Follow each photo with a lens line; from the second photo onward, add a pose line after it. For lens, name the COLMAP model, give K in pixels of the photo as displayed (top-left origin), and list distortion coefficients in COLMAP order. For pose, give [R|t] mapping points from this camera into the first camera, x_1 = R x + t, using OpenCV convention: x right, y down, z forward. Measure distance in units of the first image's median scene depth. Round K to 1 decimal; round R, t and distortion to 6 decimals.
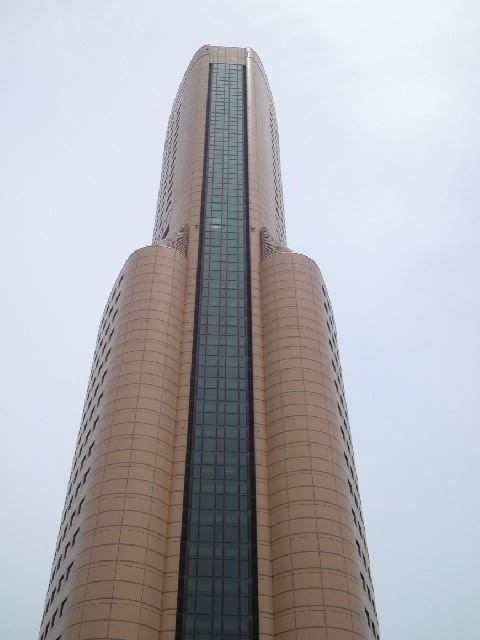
lens RADIAL K [[714.9, 0, 236.9], [0, 714.9, 257.1], [0, 0, 1]] dist [0.002736, 0.002309]
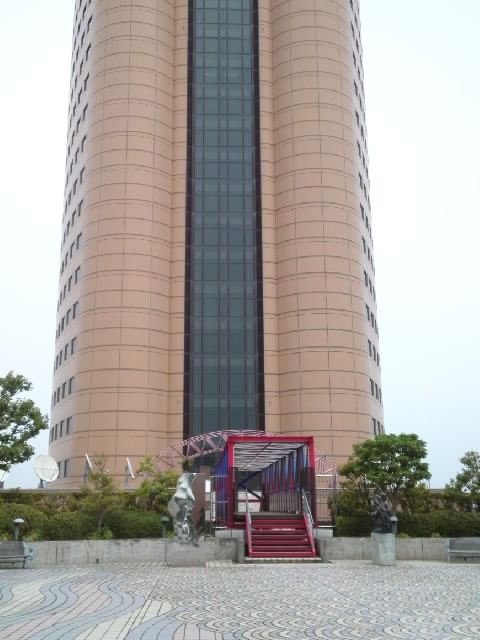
lens RADIAL K [[714.9, 0, 236.9], [0, 714.9, 257.1], [0, 0, 1]] dist [0.002736, 0.002309]
pose [[0.999952, -0.006962, -0.006851, -0.000204], [0.009627, 0.821073, 0.570742, -0.086992], [0.001652, -0.570781, 0.821101, 0.100051]]
